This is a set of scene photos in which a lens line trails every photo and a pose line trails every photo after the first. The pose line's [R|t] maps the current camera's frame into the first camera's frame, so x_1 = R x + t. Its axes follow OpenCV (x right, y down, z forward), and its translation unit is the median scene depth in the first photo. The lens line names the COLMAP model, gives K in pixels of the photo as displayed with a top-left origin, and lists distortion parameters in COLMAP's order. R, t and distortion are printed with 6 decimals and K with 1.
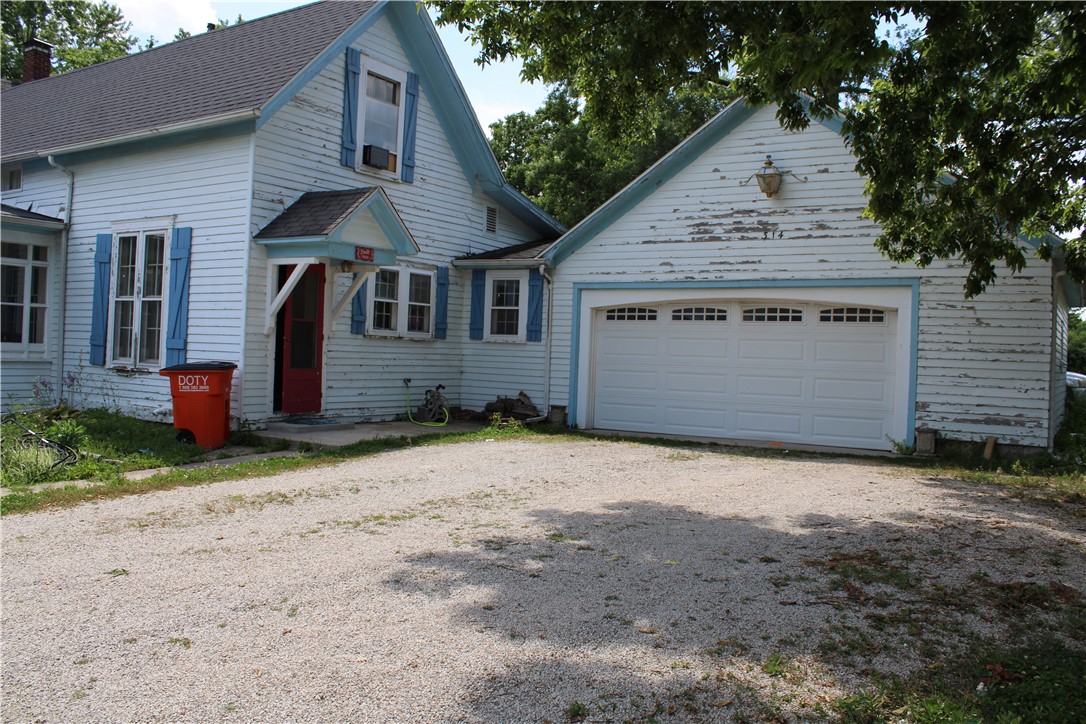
lens RADIAL K [[902.6, 0, 543.0], [0, 902.6, 362.0], [0, 0, 1]] dist [-0.165184, 0.147726]
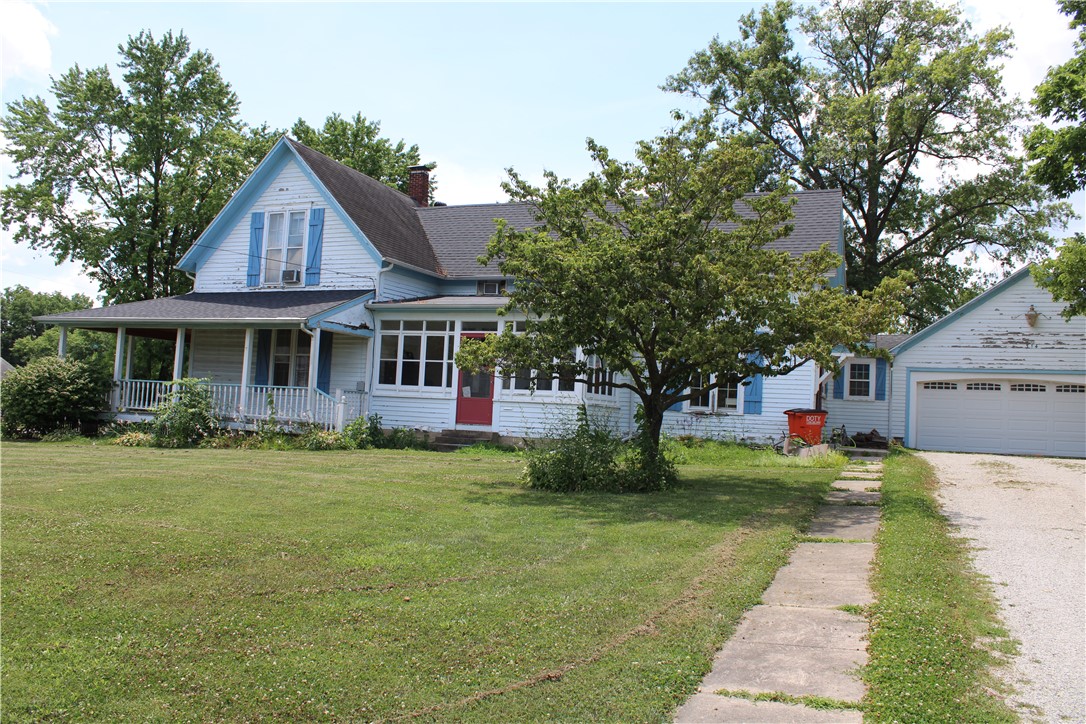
lens RADIAL K [[902.6, 0, 543.0], [0, 902.6, 362.0], [0, 0, 1]] dist [-0.165184, 0.147726]
pose [[0.981880, 0.025422, 0.187790, -1.070159], [-0.013116, 0.997701, -0.066485, 0.027803], [-0.189048, 0.062817, 0.979957, -0.598334]]
